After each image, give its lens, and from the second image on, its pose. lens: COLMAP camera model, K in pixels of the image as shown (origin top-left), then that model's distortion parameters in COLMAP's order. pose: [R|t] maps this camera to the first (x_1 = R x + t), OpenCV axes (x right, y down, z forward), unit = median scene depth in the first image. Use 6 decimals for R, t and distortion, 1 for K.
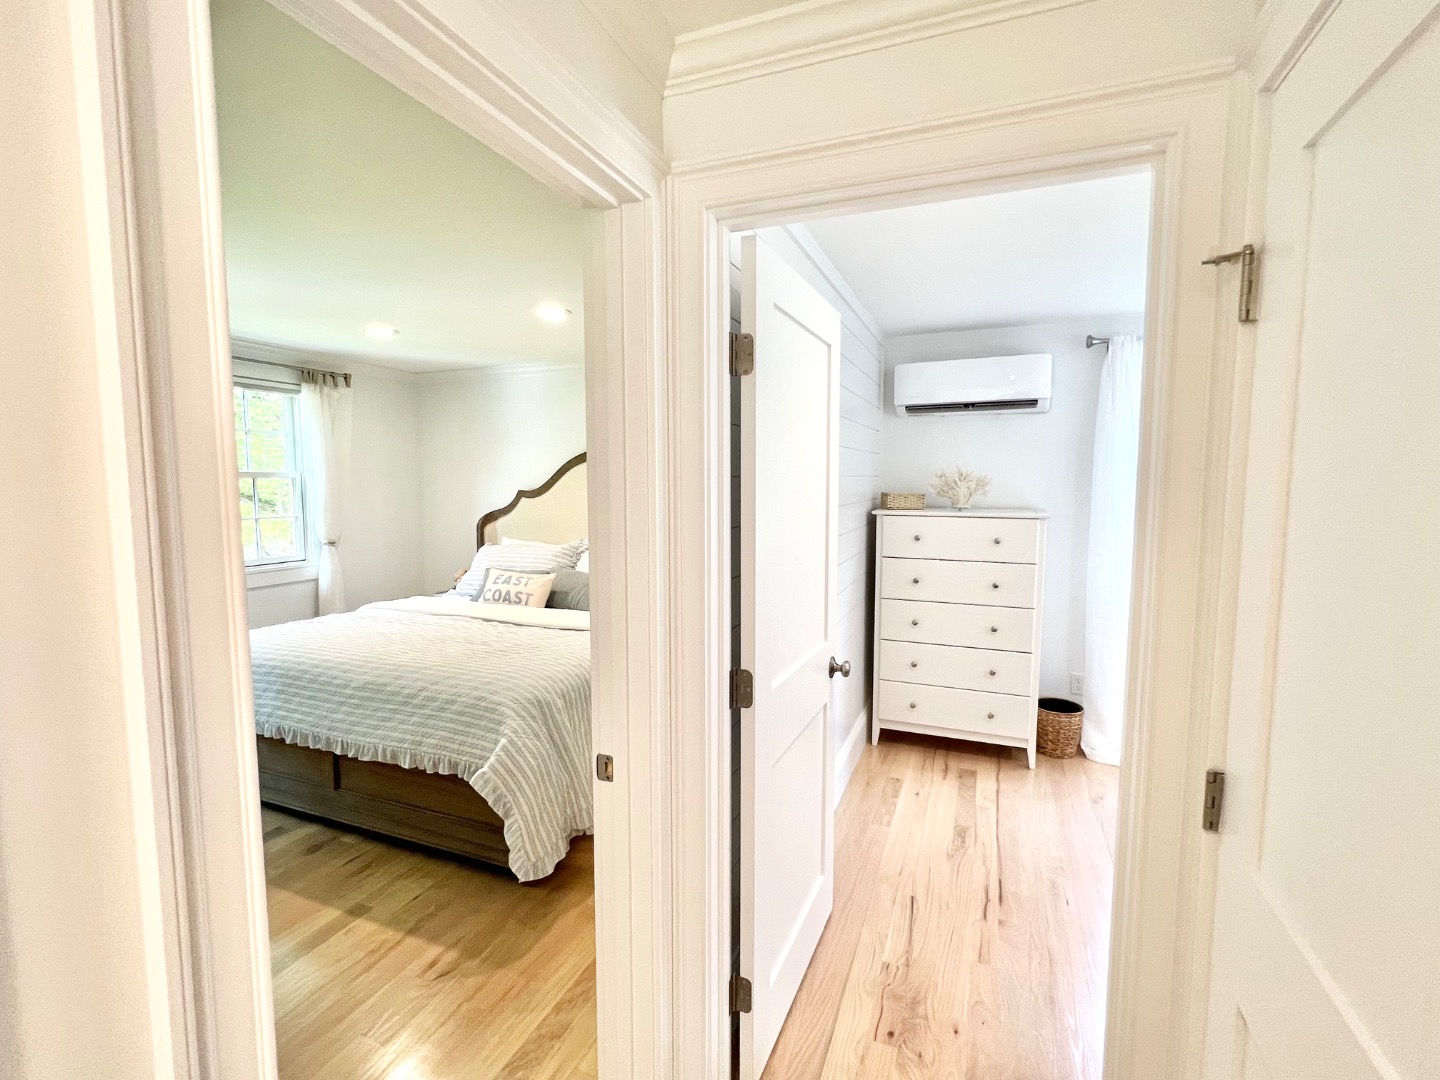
lens RADIAL K [[666.7, 0, 720.0], [0, 666.7, 540.0], [0, 0, 1]] dist [-0.001866, 0.000667]
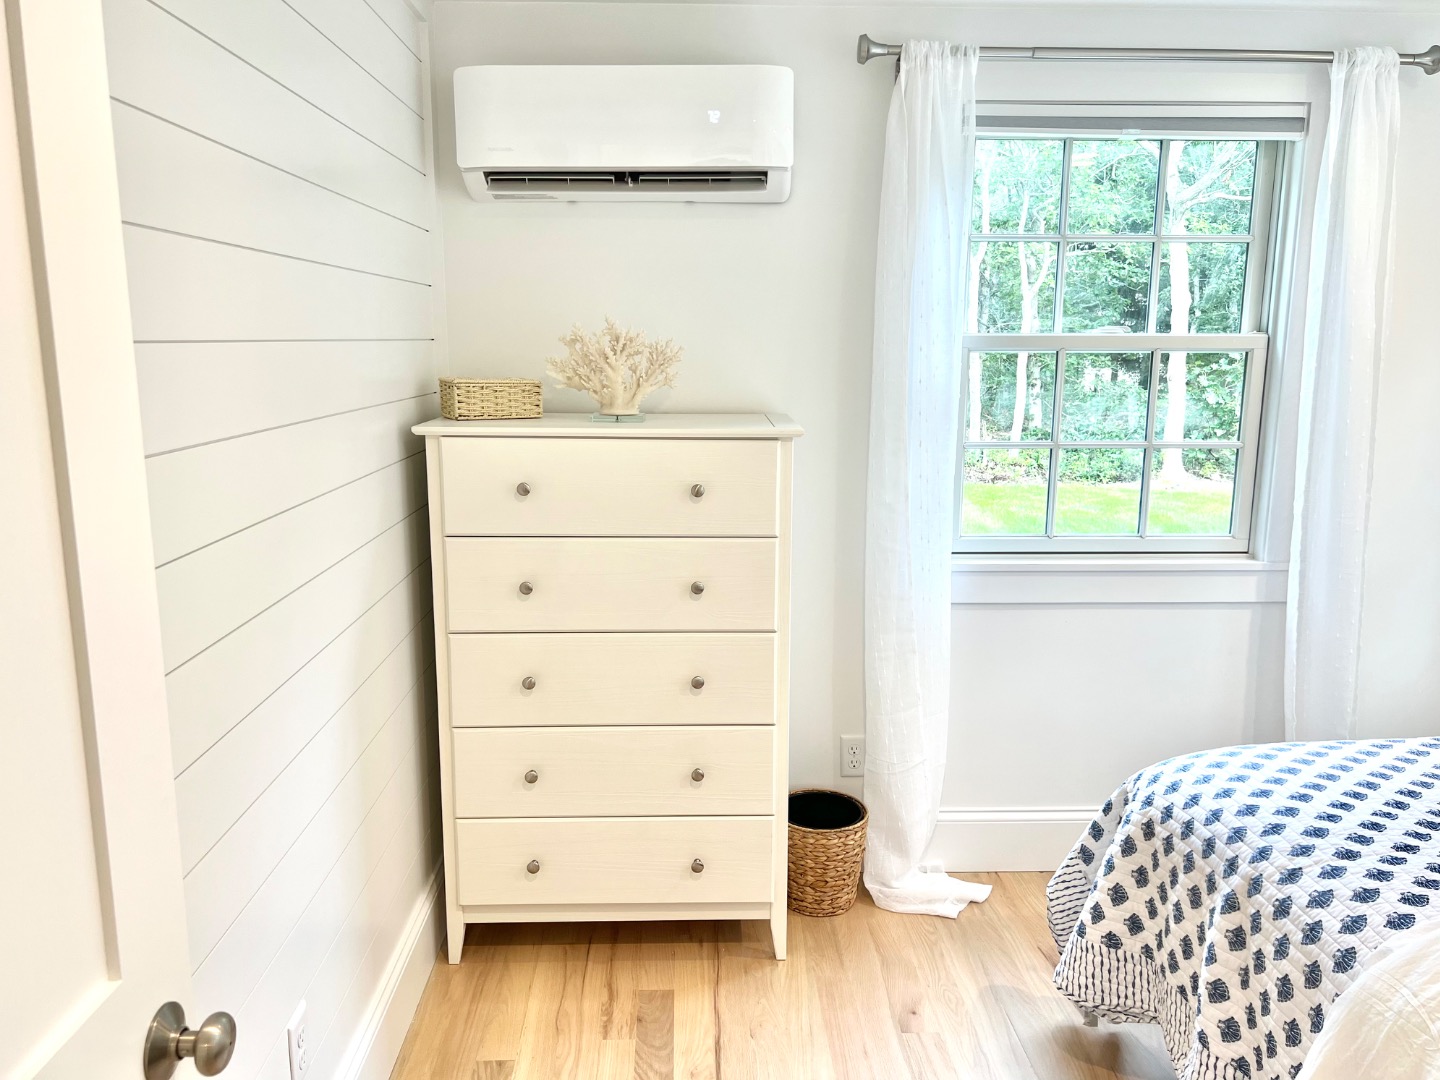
lens RADIAL K [[1101.5, 0, 720.0], [0, 1101.5, 540.0], [0, 0, 1]] dist [0.053859, -0.002007]
pose [[0.914420, -0.068827, 0.398872, 0.125799], [0.033816, 0.994982, 0.094164, -0.032337], [-0.403351, -0.072617, 0.912159, 0.300093]]
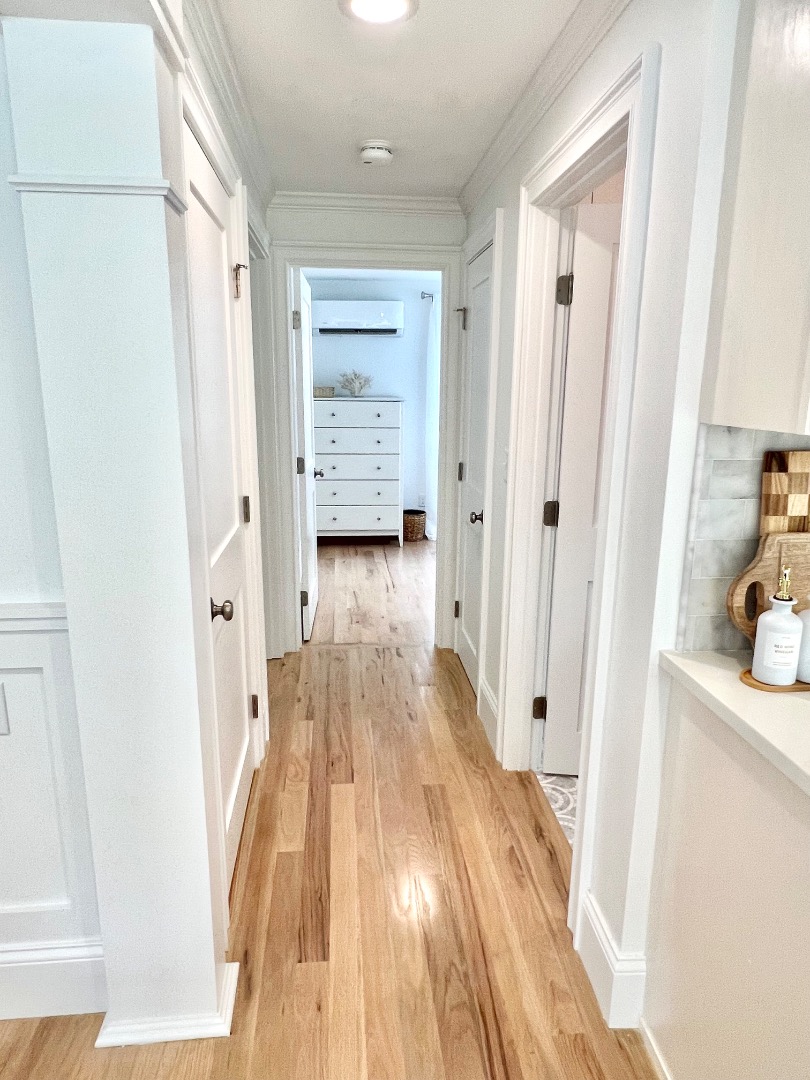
lens RADIAL K [[683.2, 0, 405.0], [0, 683.2, 540.0], [0, 0, 1]] dist [-0.002126, -0.000353]
pose [[0.887990, -0.096306, 0.449666, -0.320596], [0.033590, 0.988797, 0.145440, 0.062175], [-0.458635, -0.114045, 0.881276, -0.569840]]
